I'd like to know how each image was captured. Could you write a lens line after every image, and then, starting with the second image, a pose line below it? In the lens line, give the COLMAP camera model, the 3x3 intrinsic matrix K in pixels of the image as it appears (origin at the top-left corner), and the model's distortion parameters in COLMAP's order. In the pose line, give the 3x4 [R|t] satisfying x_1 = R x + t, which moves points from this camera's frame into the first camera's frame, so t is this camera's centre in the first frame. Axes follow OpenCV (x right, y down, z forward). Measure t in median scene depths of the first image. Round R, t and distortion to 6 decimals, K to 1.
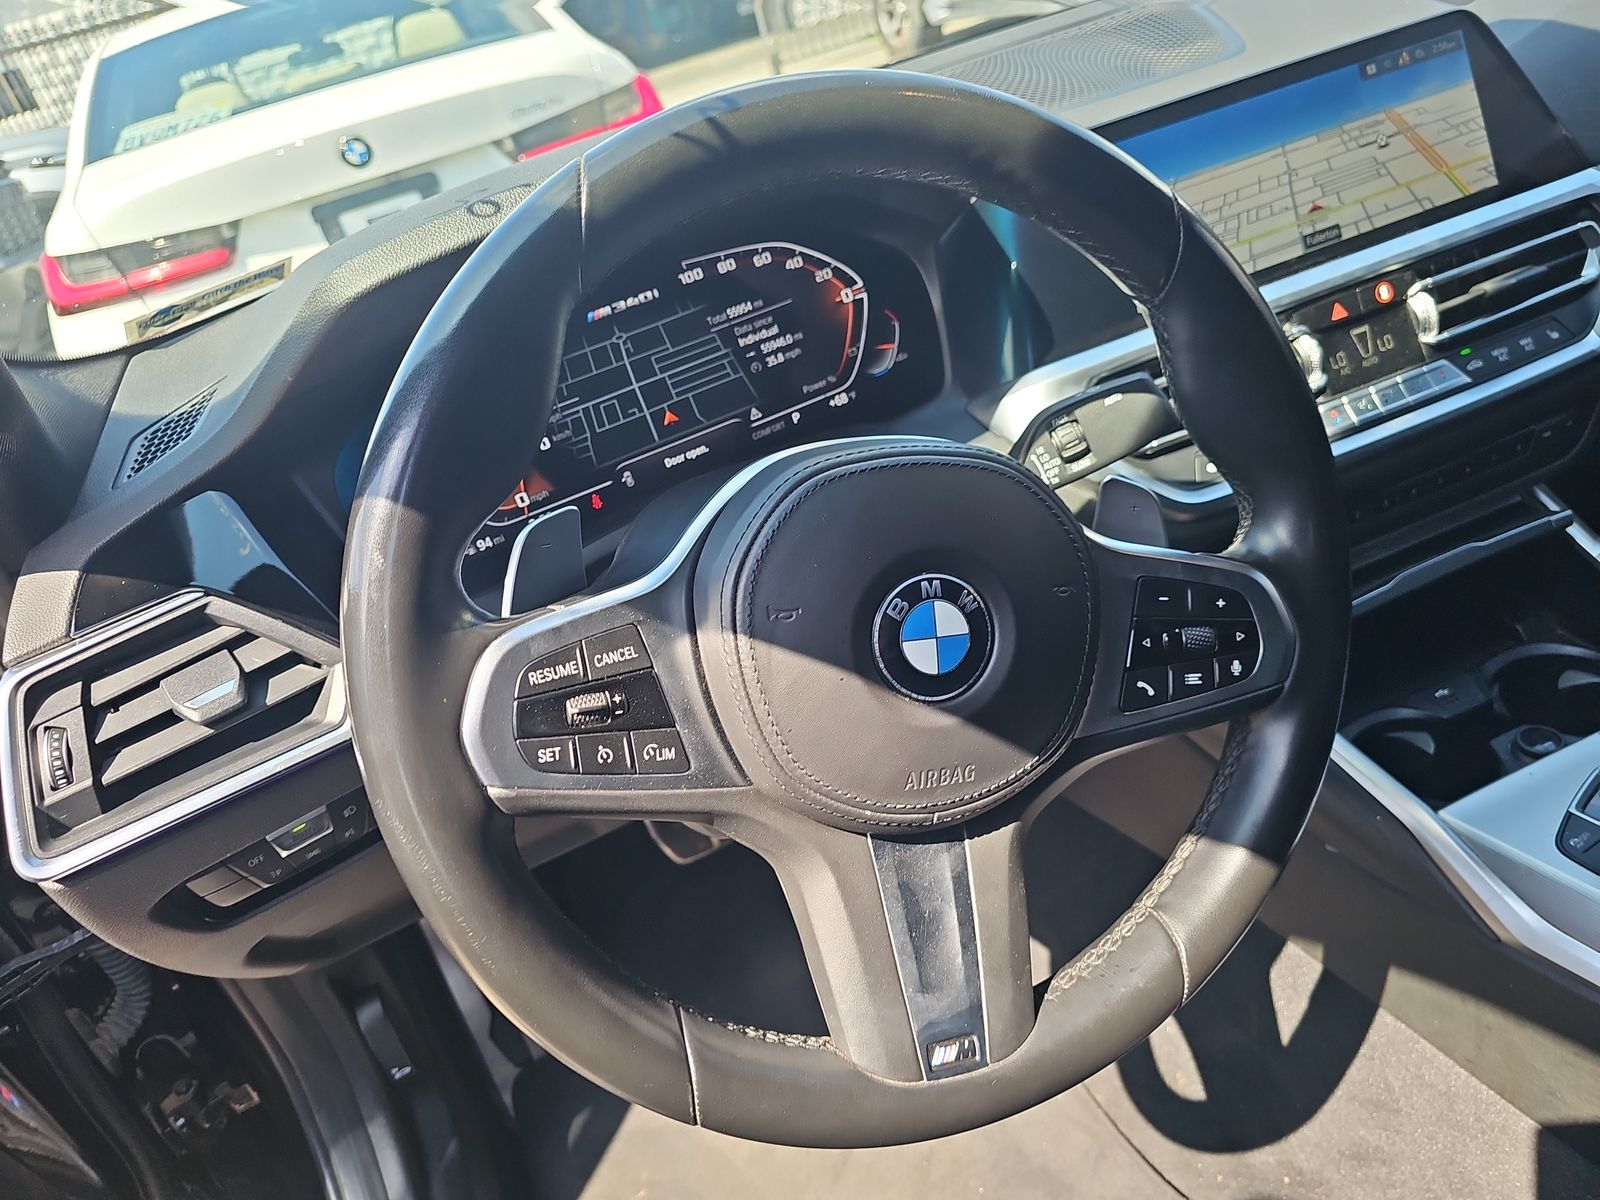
lens RADIAL K [[1077.6, 0, 802.3], [0, 1077.6, 607.1], [0, 0, 1]] dist [0.060506, -0.082939]
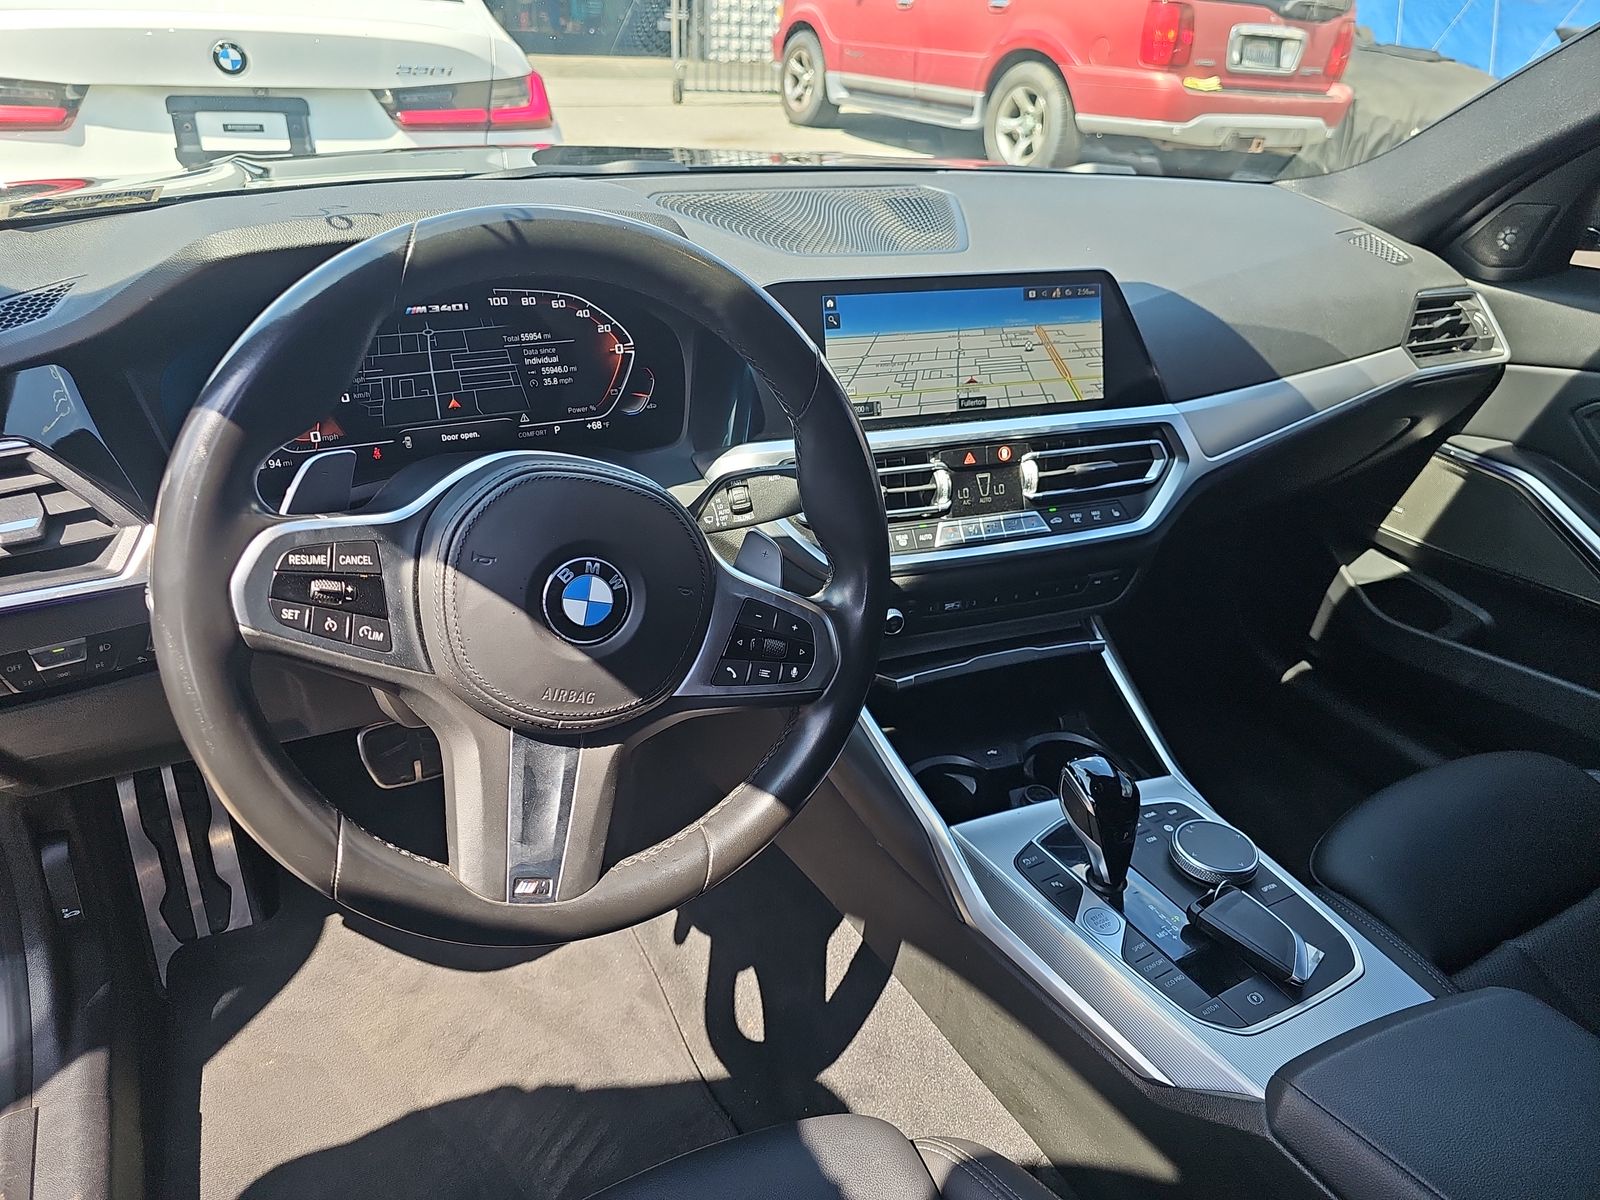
lens RADIAL K [[1102.6, 0, 800.0], [0, 1102.6, 600.0], [0, 0, 1]] dist [0.049063, -0.050071]
pose [[0.957039, 0.230175, 0.176339, 0.097401], [-0.223281, 0.973011, -0.058260, 0.035441], [-0.184989, 0.016384, 0.982604, -0.375815]]
